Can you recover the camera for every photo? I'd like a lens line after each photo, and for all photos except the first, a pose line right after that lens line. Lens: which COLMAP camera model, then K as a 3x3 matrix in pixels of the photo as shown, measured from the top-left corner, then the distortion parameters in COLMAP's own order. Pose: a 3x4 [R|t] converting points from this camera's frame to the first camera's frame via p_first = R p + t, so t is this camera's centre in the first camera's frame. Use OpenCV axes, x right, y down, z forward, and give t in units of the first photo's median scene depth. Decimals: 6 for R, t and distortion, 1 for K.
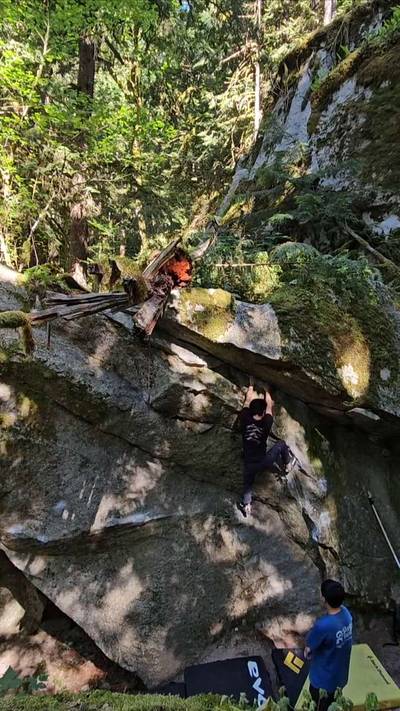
lens RADIAL K [[487.8, 0, 200.0], [0, 487.8, 355.5], [0, 0, 1]] dist [0.001969, 0.002124]
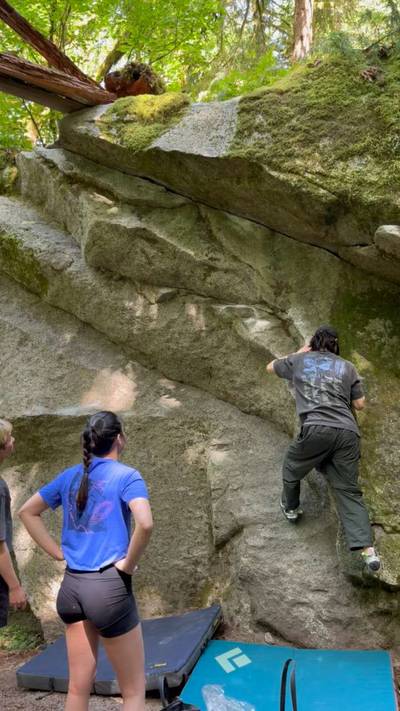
lens RADIAL K [[596.5, 0, 200.0], [0, 596.5, 355.5], [0, 0, 1]] dist [0.047011, -0.012351]
pose [[0.799055, -0.065981, -0.597626, 0.587834], [-0.025185, 0.989415, -0.142910, 0.376632], [0.600730, 0.129244, 0.788936, 0.386611]]
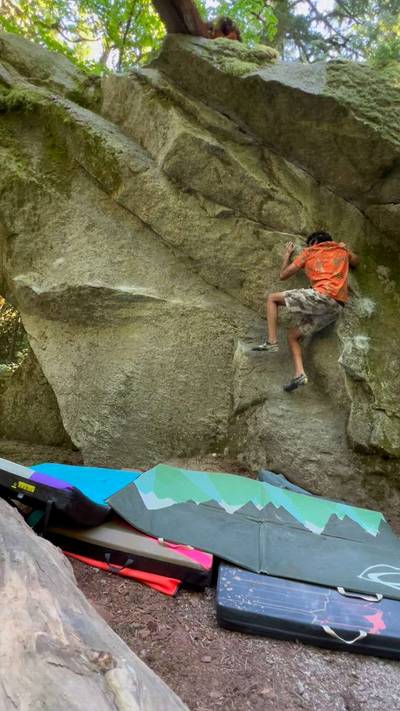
lens RADIAL K [[325.6, 0, 200.0], [0, 325.6, 355.5], [0, 0, 1]] dist [-0.001194, -0.000067]
pose [[0.906478, 0.146139, -0.396158, 0.254380], [-0.190268, 0.978920, -0.074252, 0.474984], [0.376956, 0.142684, 0.915175, 0.516571]]
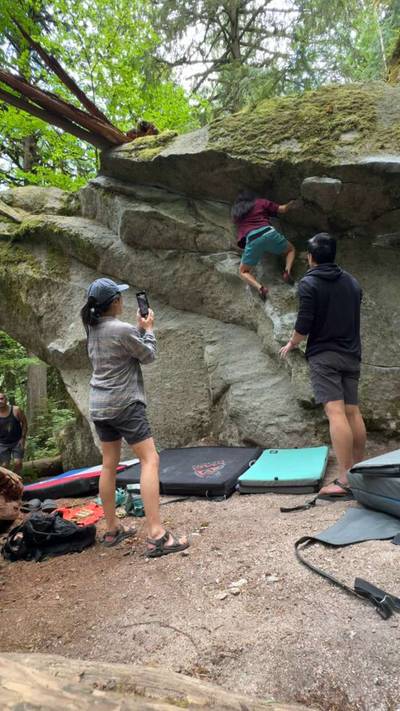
lens RADIAL K [[312.9, 0, 200.5], [0, 312.9, 353.9], [0, 0, 1]] dist [0.000312, 0.000128]
pose [[0.800841, -0.128537, -0.584920, 0.484803], [0.043031, 0.986521, -0.157873, 0.521191], [0.597329, 0.101261, 0.795578, 0.515331]]
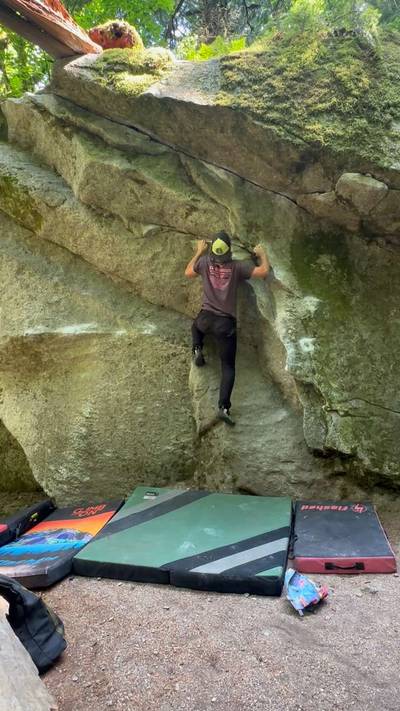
lens RADIAL K [[419.4, 0, 196.8], [0, 419.4, 354.8], [0, 0, 1]] dist [-0.001525, -0.000290]
pose [[0.901608, -0.006814, -0.432501, 0.410131], [-0.004091, 0.999697, -0.024279, 0.397675], [0.432535, 0.023659, 0.901306, 0.419478]]
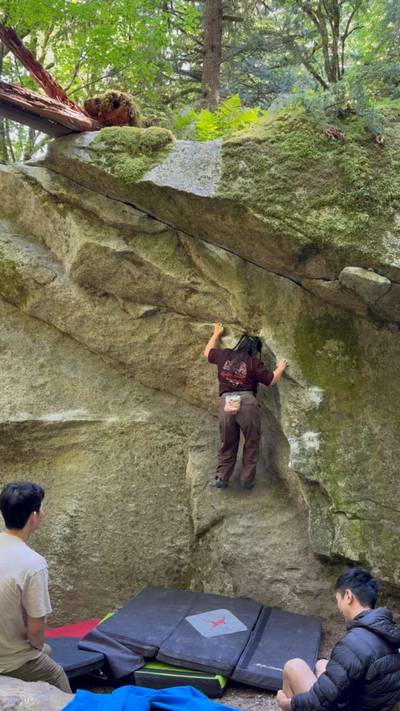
lens RADIAL K [[582.4, 0, 200.0], [0, 582.4, 355.5], [0, 0, 1]] dist [0.178824, -0.347177]
pose [[0.905586, -0.039598, -0.422310, 0.505276], [-0.012618, 0.992677, -0.120136, 0.348106], [0.423975, 0.114122, 0.898455, 0.217924]]
